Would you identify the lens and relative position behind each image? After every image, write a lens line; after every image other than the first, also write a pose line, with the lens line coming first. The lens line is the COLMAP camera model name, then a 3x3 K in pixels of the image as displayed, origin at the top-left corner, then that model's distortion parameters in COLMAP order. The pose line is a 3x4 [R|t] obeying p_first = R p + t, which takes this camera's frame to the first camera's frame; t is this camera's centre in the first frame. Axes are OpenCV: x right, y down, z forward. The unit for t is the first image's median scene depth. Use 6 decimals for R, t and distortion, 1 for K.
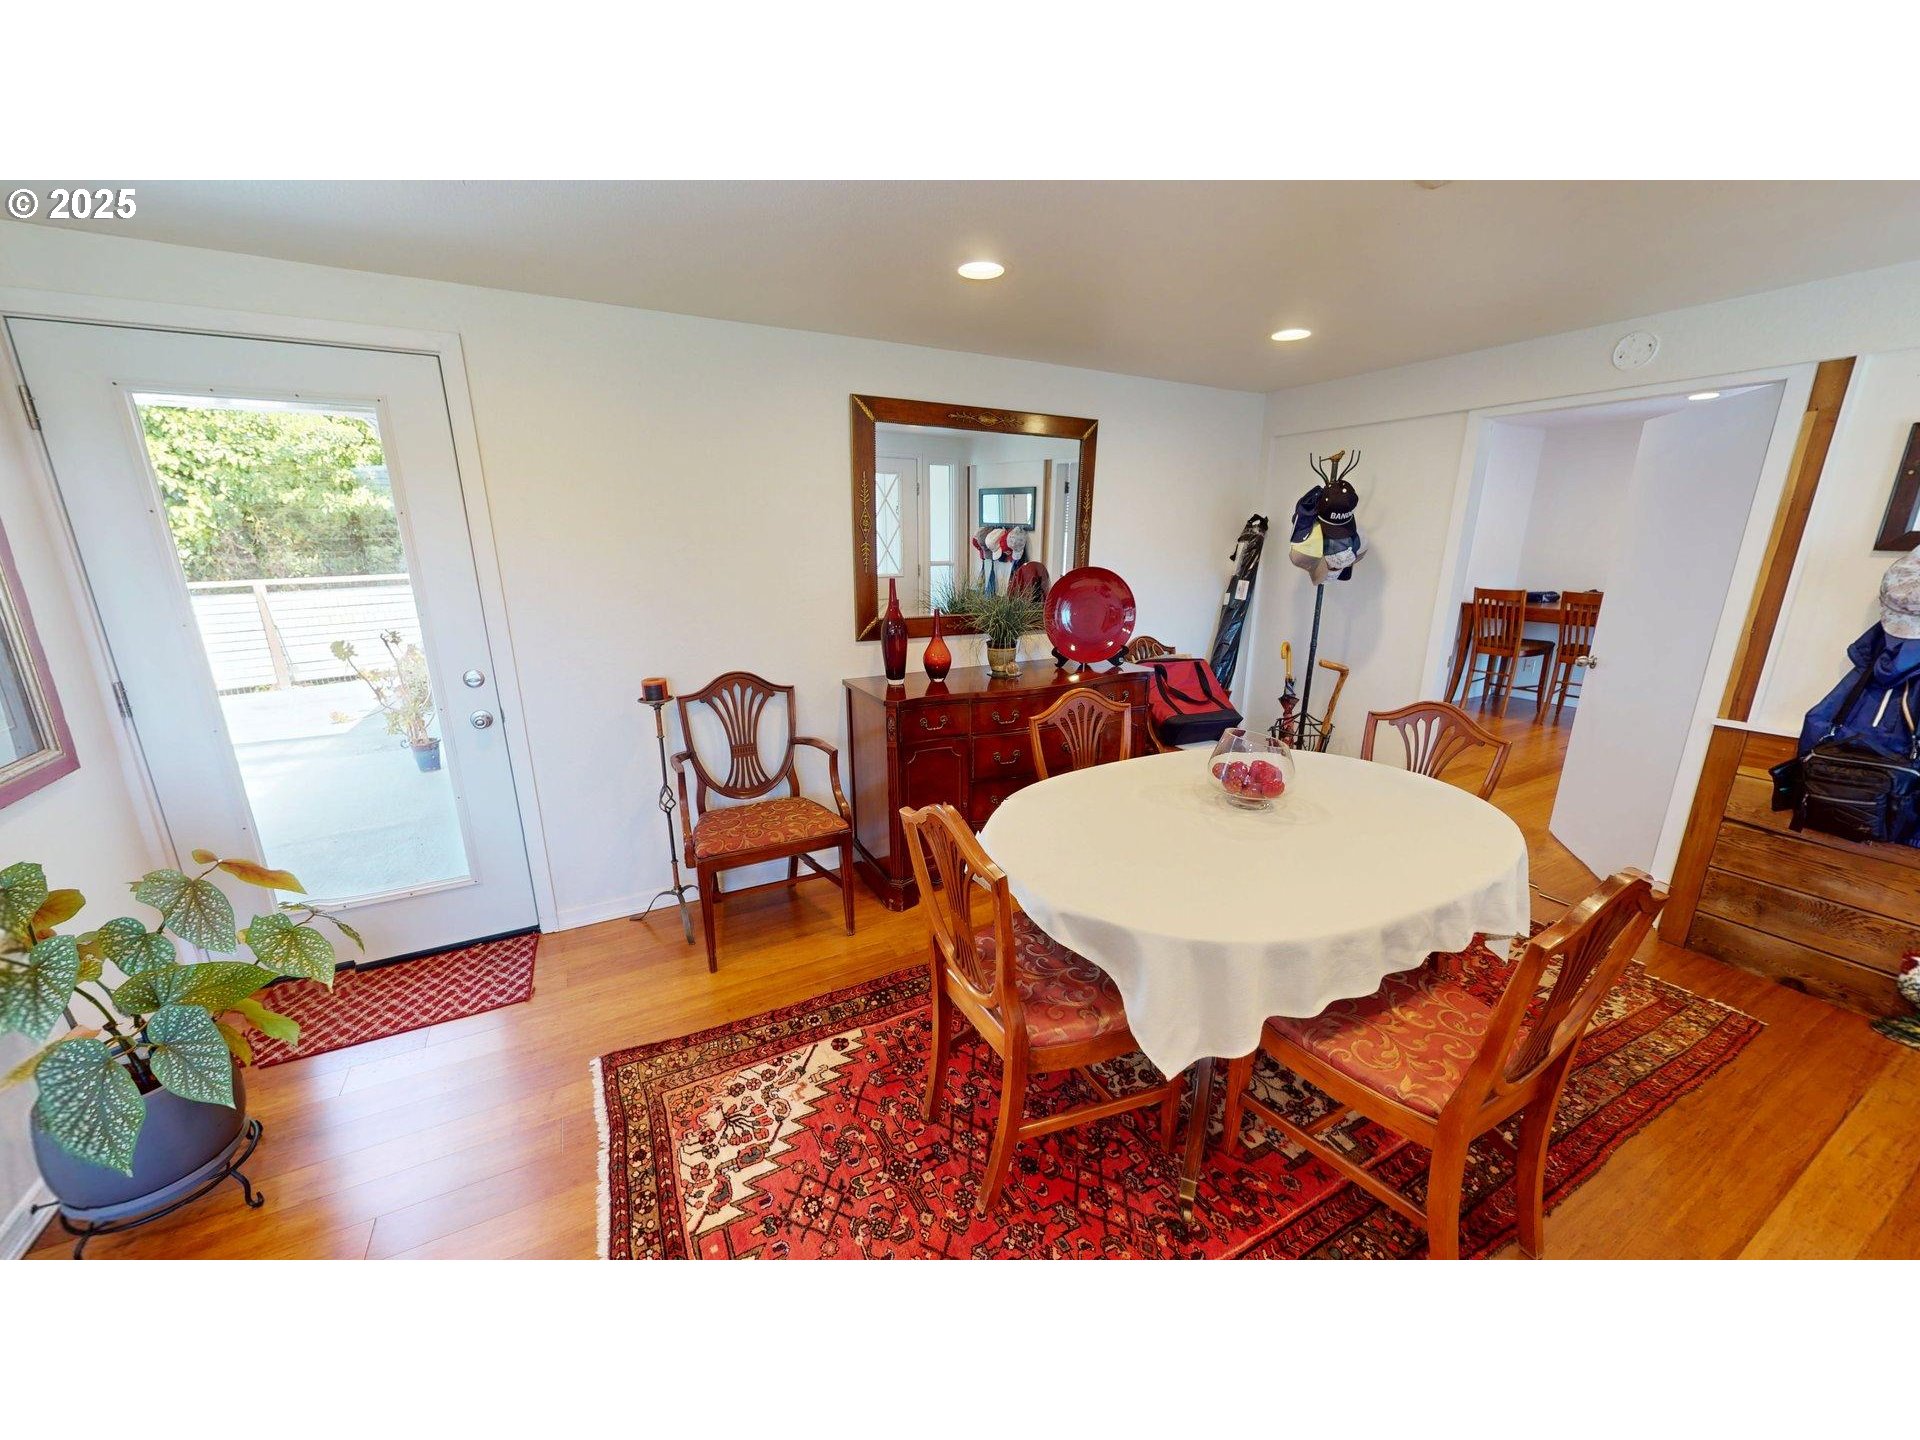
lens RADIAL K [[680.8, 0, 960.0], [0, 680.8, 720.0], [0, 0, 1]] dist [-0.001300, -0.000190]
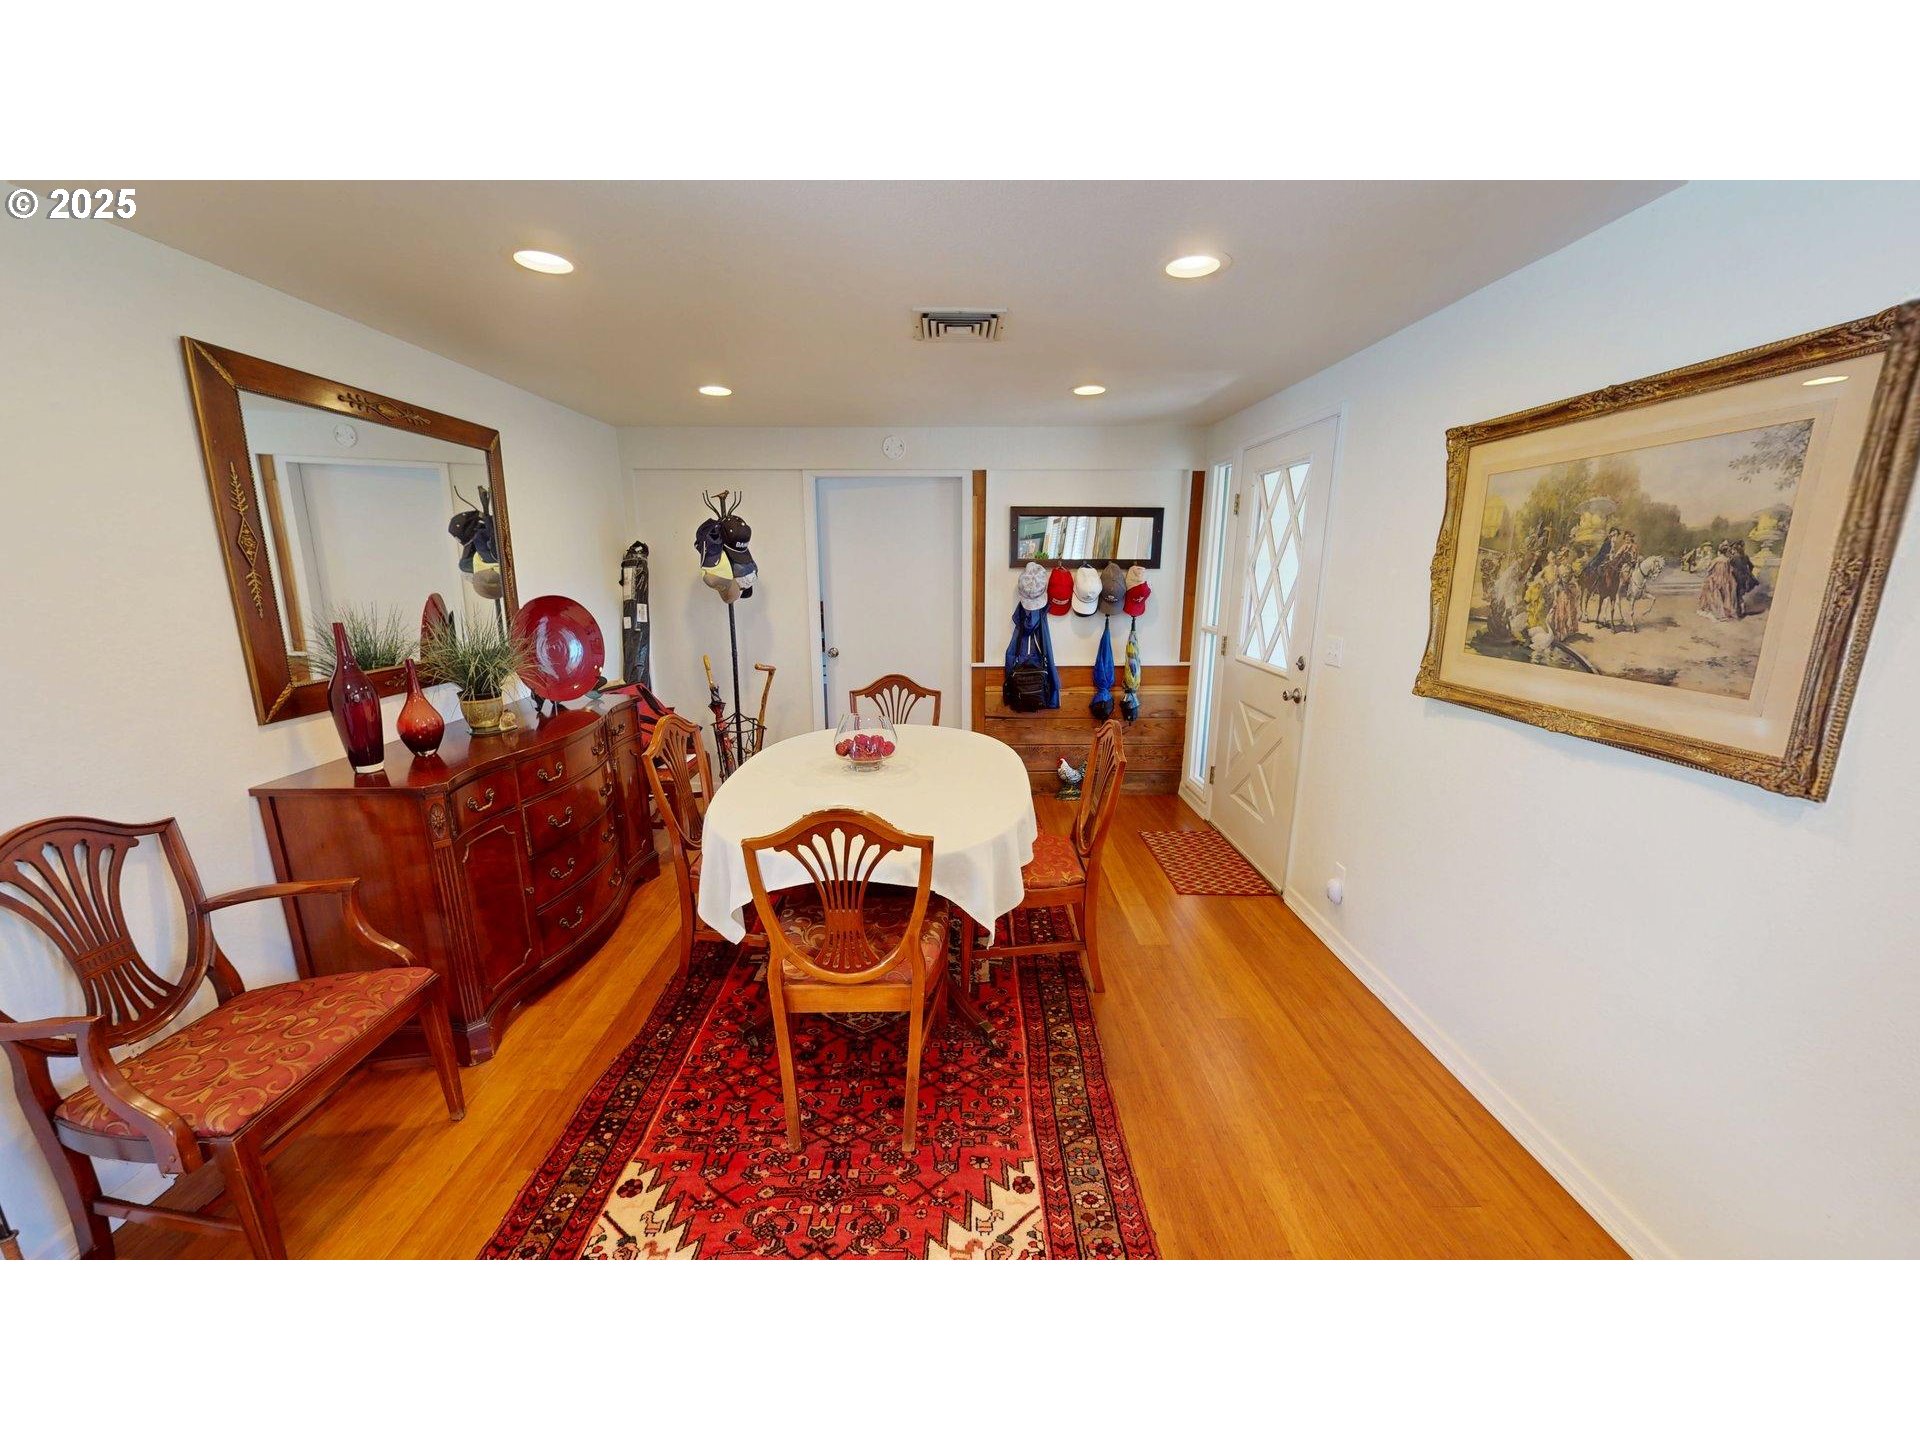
lens RADIAL K [[687.7, 0, 940.8], [0, 687.7, 718.4], [0, 0, 1]] dist [0.000482, -0.000104]
pose [[0.490216, -0.194335, 0.849660, -0.415043], [0.227403, 0.969581, 0.090562, -0.037175], [-0.841413, 0.148820, 0.519496, 0.134930]]
